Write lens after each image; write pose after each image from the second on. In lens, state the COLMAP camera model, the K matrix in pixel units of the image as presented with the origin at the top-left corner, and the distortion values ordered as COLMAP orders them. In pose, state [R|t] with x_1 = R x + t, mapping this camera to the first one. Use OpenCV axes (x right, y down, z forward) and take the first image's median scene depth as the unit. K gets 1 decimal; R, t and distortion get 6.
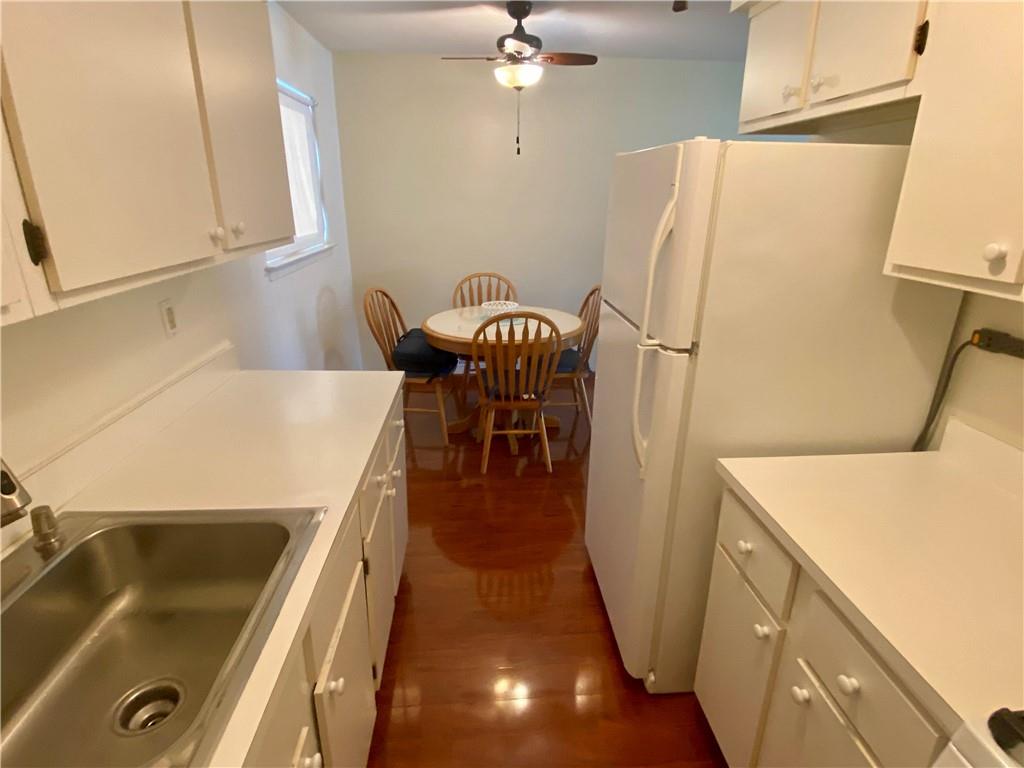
lens RADIAL K [[531.3, 0, 508.6], [0, 531.3, 385.9], [0, 0, 1]] dist [0.036136, -0.037718]
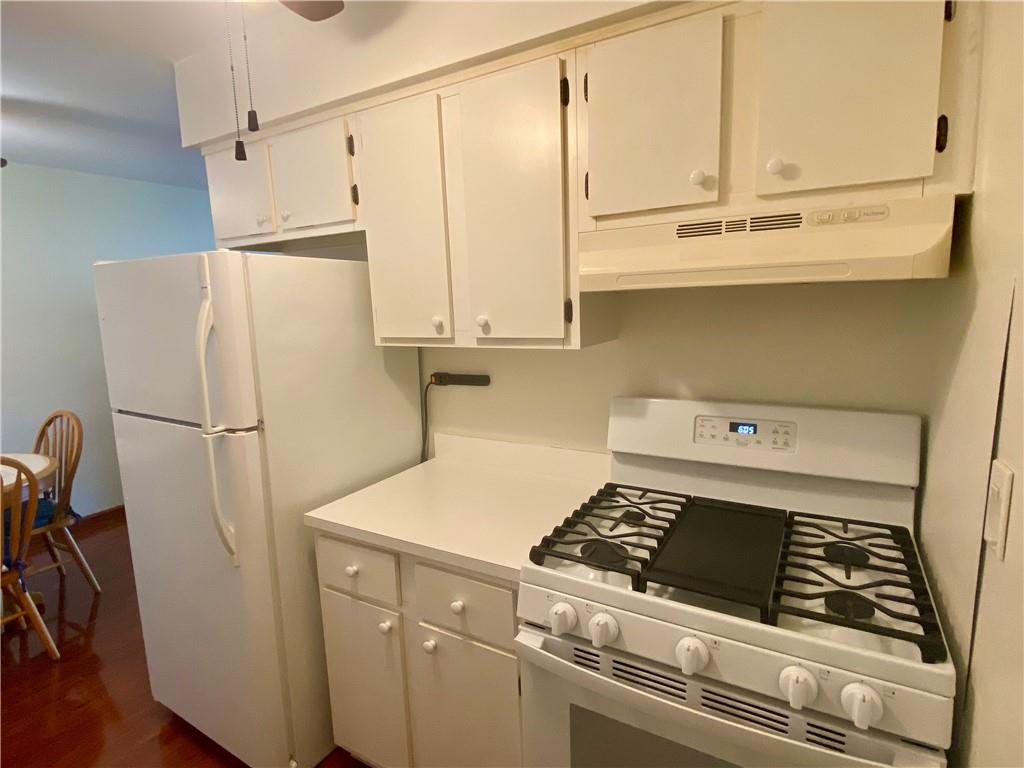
lens RADIAL K [[531.3, 0, 508.6], [0, 531.3, 385.9], [0, 0, 1]] dist [0.036136, -0.037718]
pose [[0.580790, -0.152873, 0.799570, -0.235971], [0.306020, 0.951166, -0.040430, 0.057119], [-0.754344, 0.268166, 0.599210, -0.092982]]
